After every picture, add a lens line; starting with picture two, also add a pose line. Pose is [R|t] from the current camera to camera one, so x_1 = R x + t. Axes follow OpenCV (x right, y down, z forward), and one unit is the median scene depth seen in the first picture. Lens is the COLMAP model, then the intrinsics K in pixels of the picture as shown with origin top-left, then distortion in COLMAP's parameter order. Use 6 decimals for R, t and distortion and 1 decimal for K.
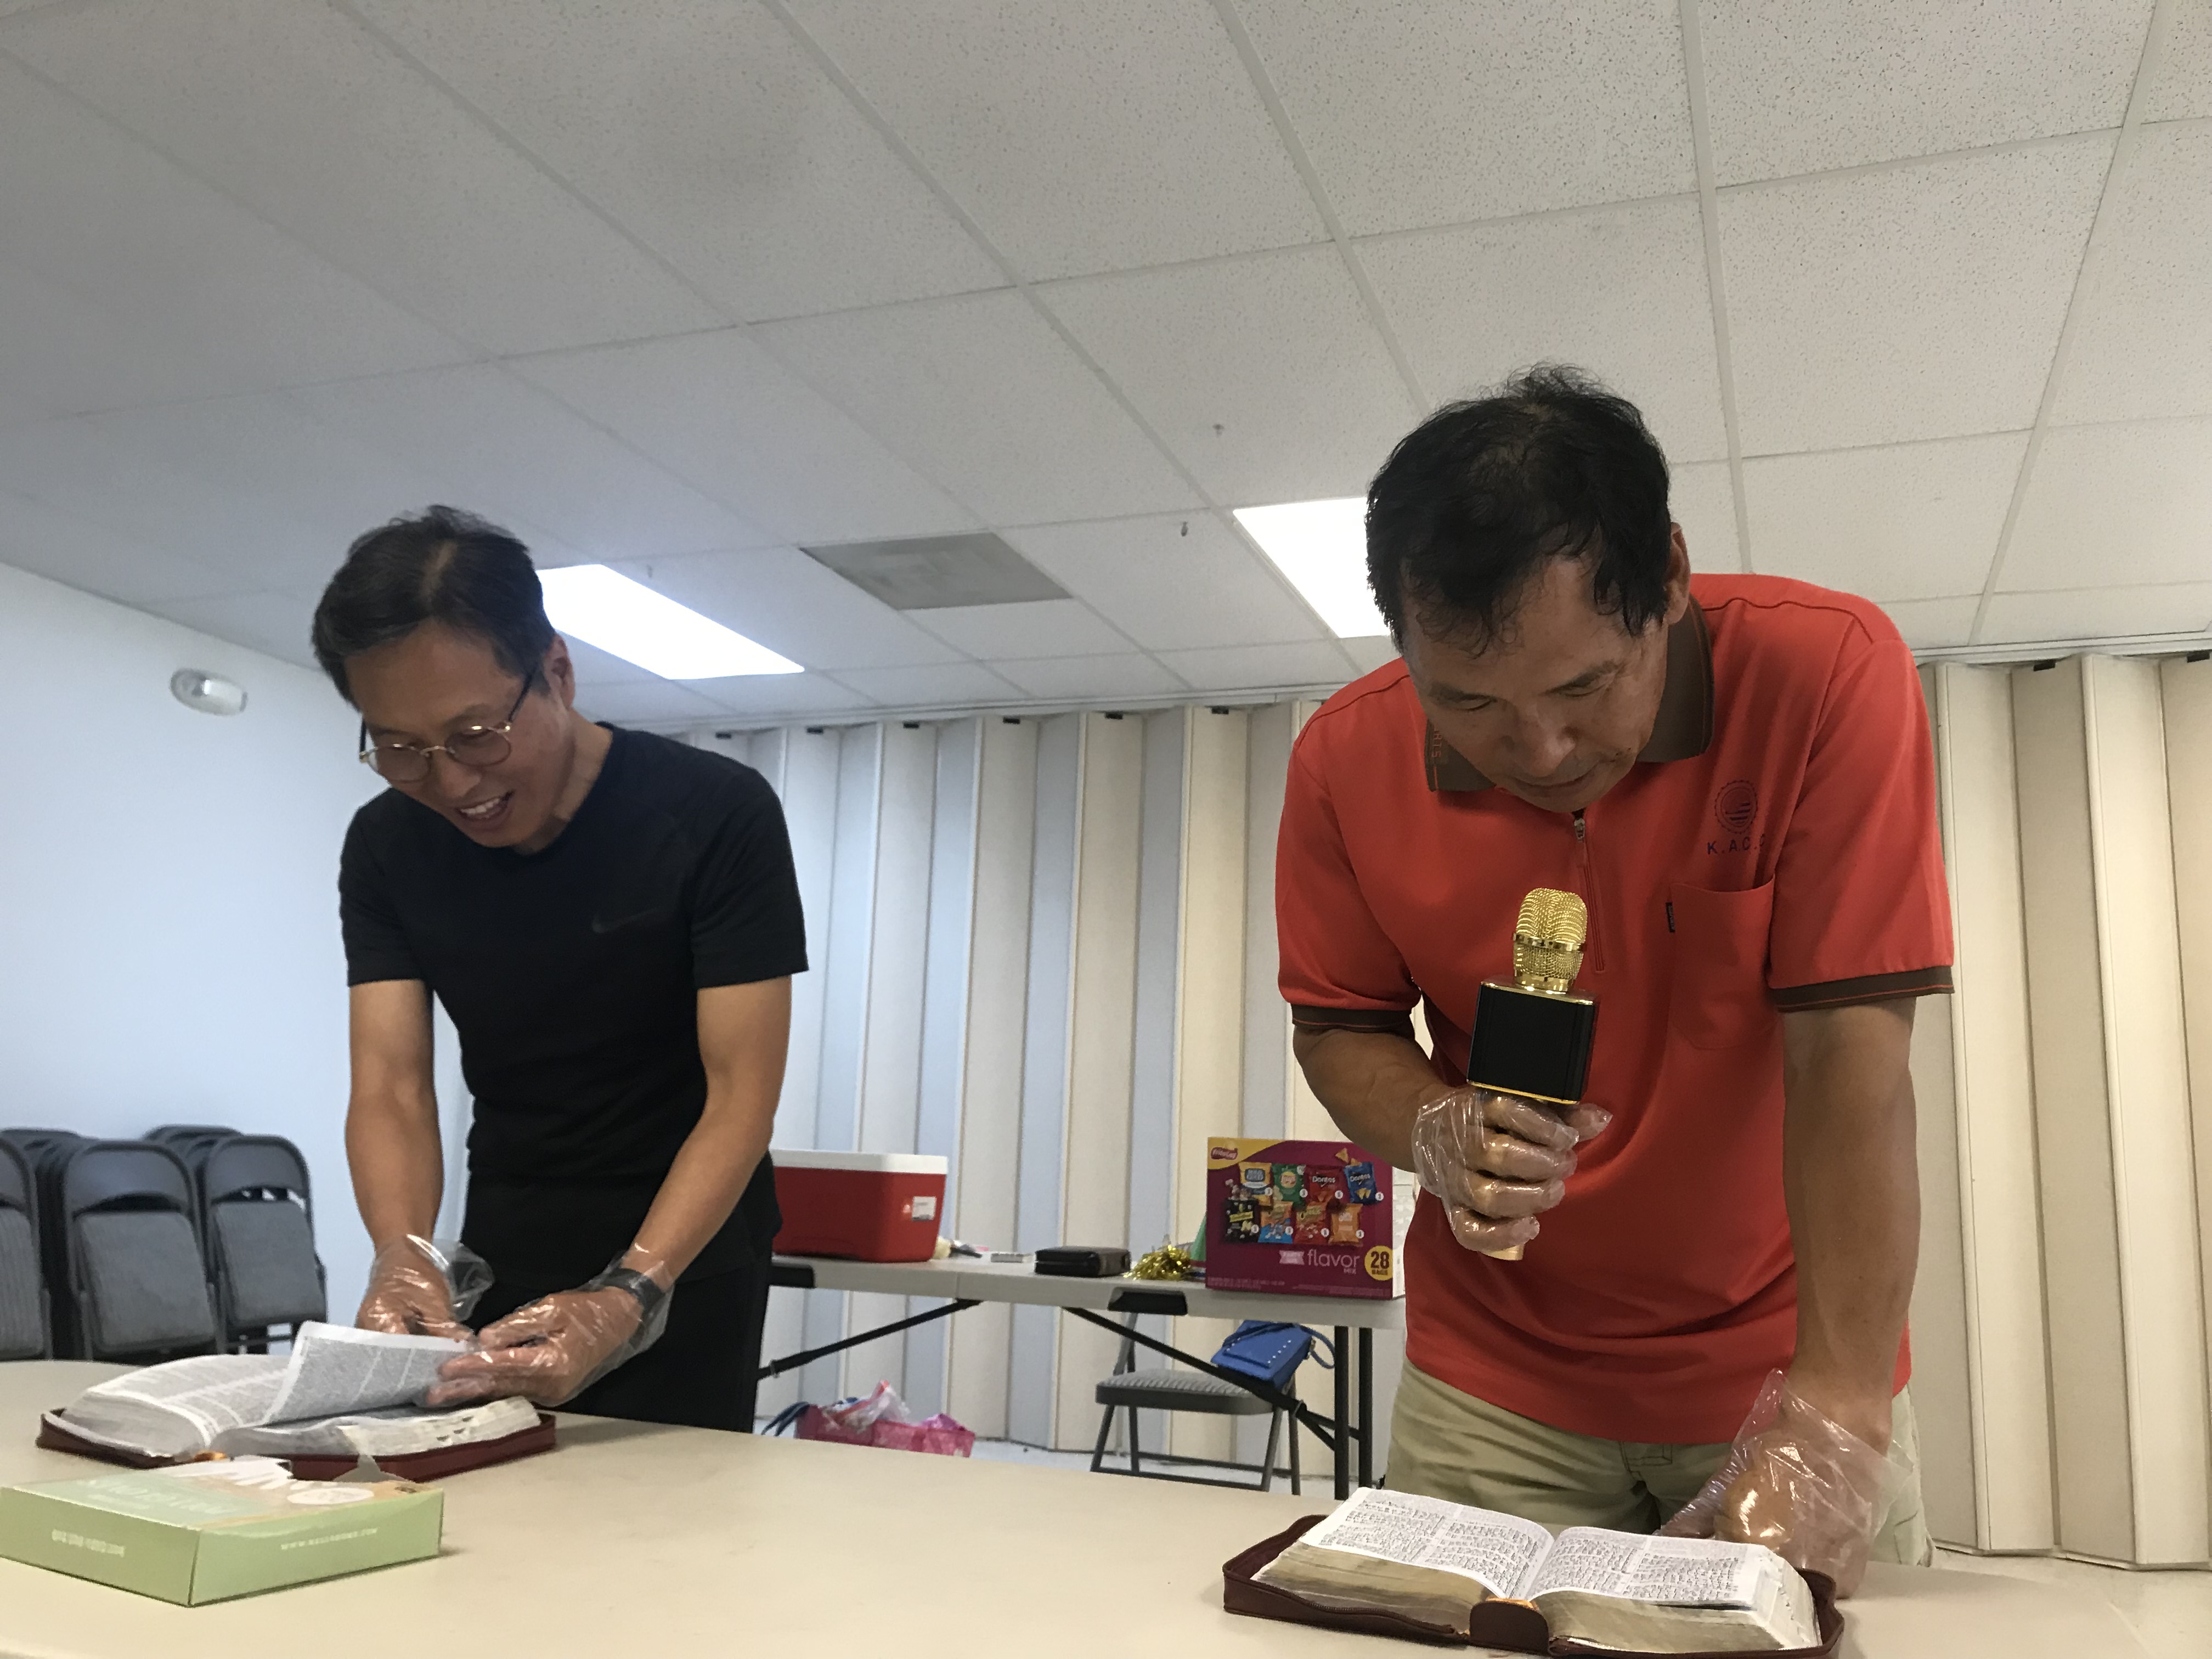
lens RADIAL K [[1821.9, 0, 1081.9], [0, 1821.9, 812.2], [0, 0, 1]] dist [0.035086, -0.041754]
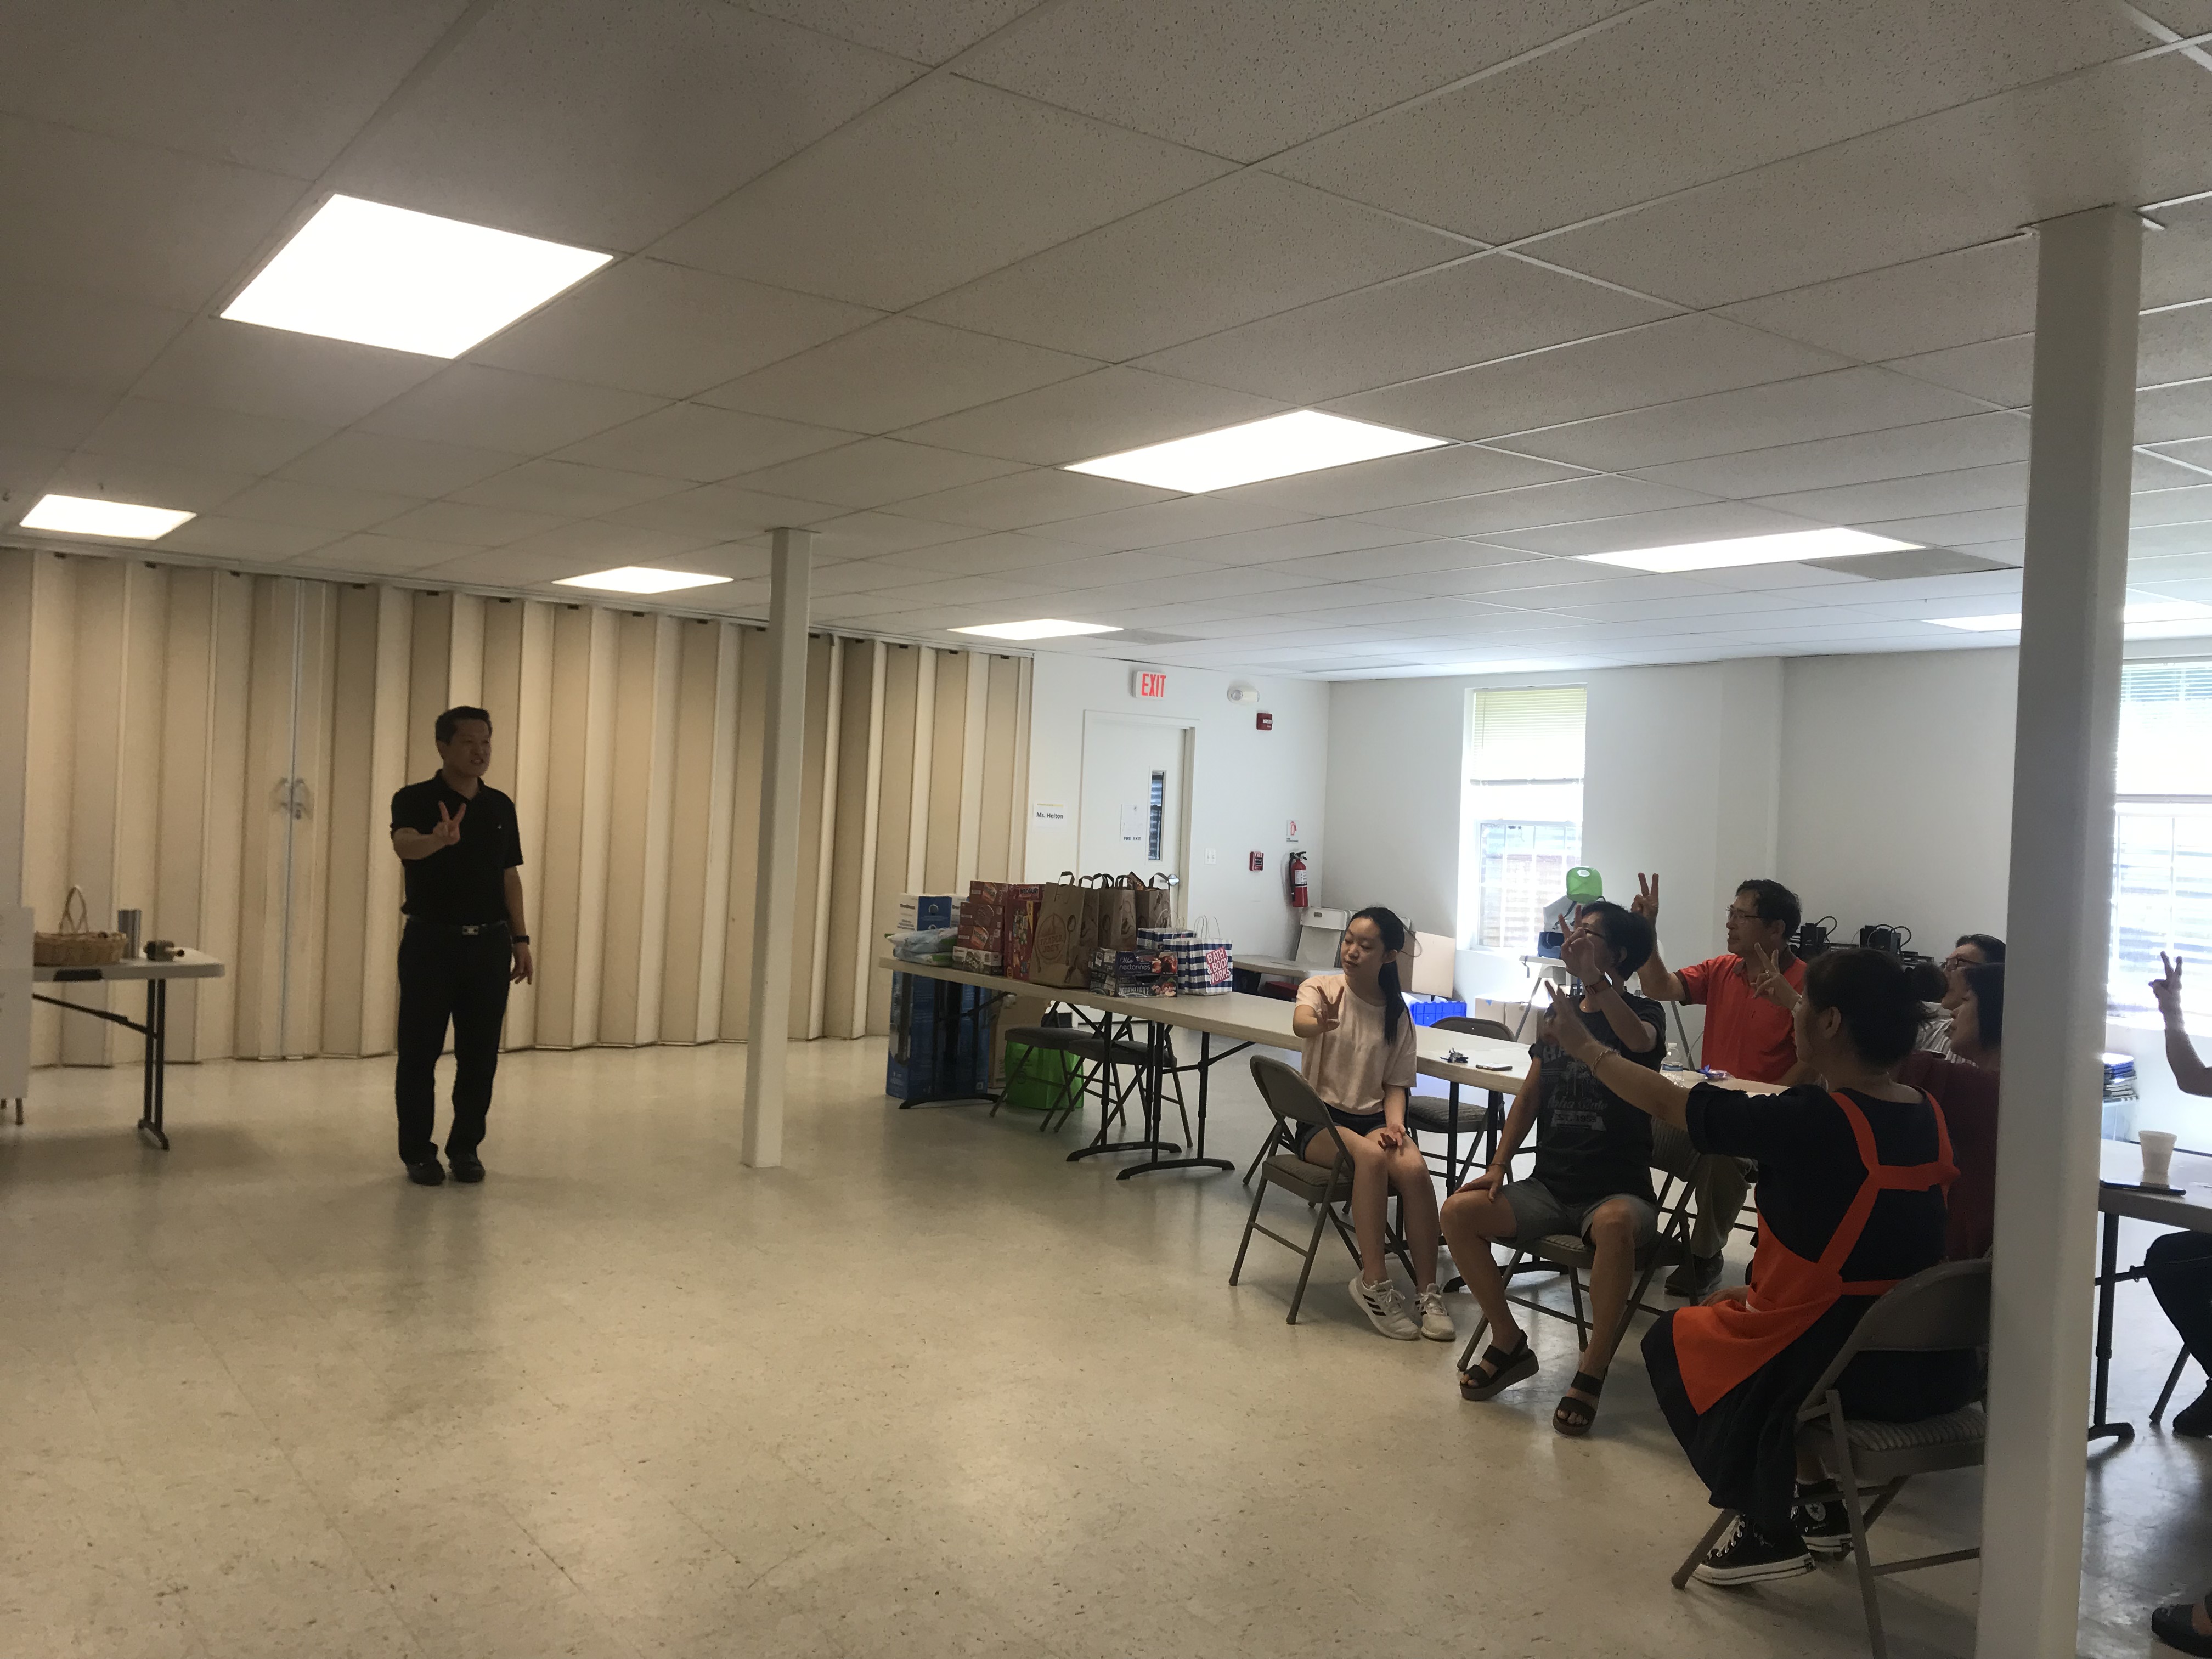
lens RADIAL K [[1821.9, 0, 1113.6], [0, 1821.9, 813.5], [0, 0, 1]] dist [0.035086, -0.041754]
pose [[0.544593, -0.018716, 0.838491, -0.662368], [-0.174046, 0.975465, 0.134815, -0.235497], [-0.820443, -0.219356, 0.527975, -0.594559]]
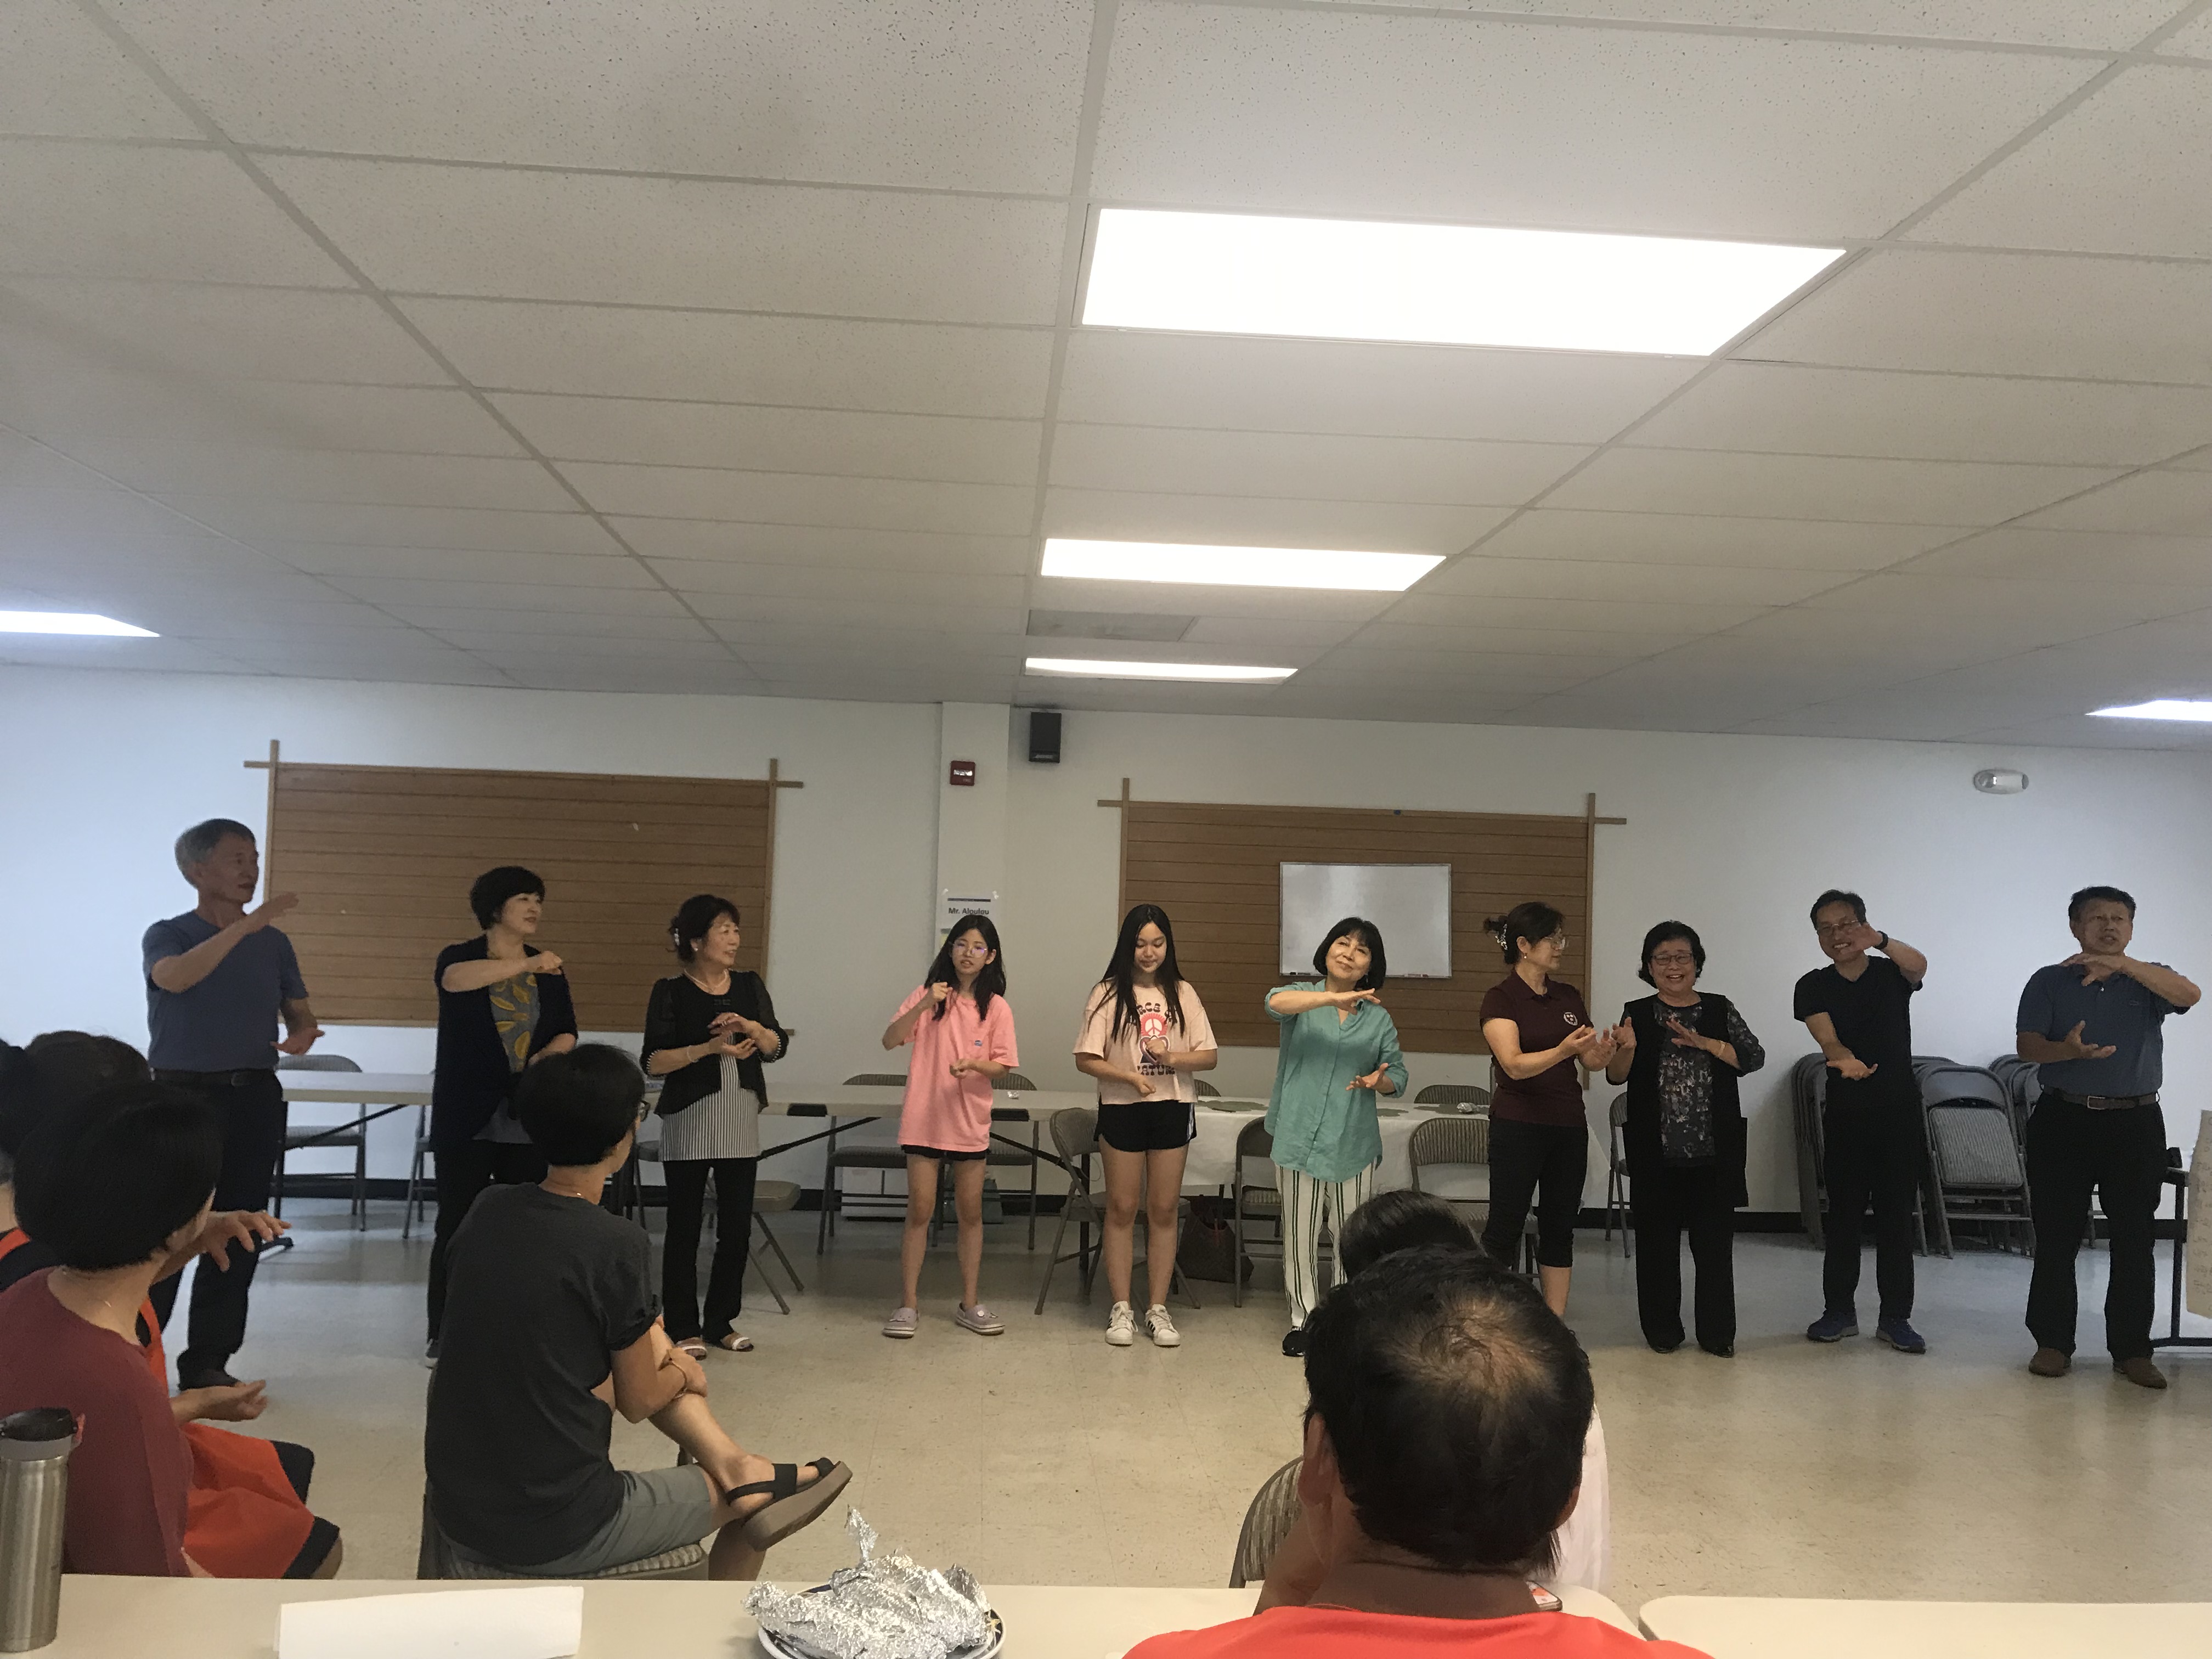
lens RADIAL K [[1944.9, 0, 1102.1], [0, 1944.9, 844.6], [0, 0, 1]] dist [0.054282, -0.006351]
pose [[0.422242, -0.063675, -0.904244, 0.820442], [0.155165, 0.987884, 0.002890, -0.157521], [0.893105, -0.141527, 0.427006, -0.474509]]
